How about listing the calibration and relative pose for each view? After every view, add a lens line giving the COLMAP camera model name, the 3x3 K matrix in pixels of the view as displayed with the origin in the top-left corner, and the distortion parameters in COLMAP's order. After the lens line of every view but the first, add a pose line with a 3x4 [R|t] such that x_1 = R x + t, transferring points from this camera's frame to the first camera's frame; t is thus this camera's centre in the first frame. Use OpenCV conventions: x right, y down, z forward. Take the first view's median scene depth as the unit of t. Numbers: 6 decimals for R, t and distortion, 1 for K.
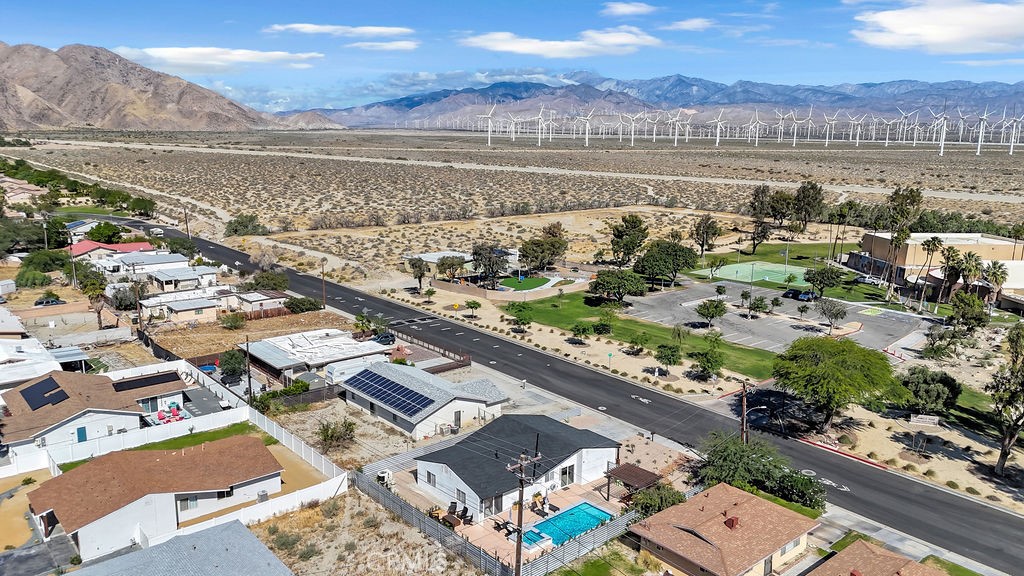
lens RADIAL K [[750.7, 0, 514.1], [0, 750.7, 281.1], [0, 0, 1]] dist [0.099074, -0.106829]
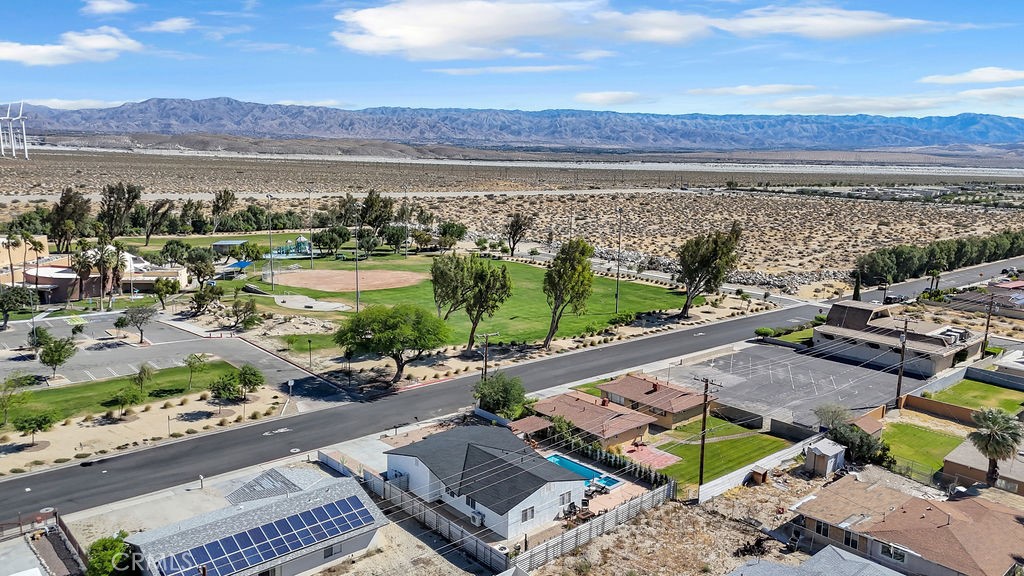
lens RADIAL K [[750.7, 0, 514.1], [0, 750.7, 281.1], [0, 0, 1]] dist [0.099074, -0.106829]
pose [[-0.021953, -0.182926, 0.982882, -0.659351], [0.167712, 0.968513, 0.183998, -0.129400], [-0.985592, 0.168881, 0.009417, 0.649581]]
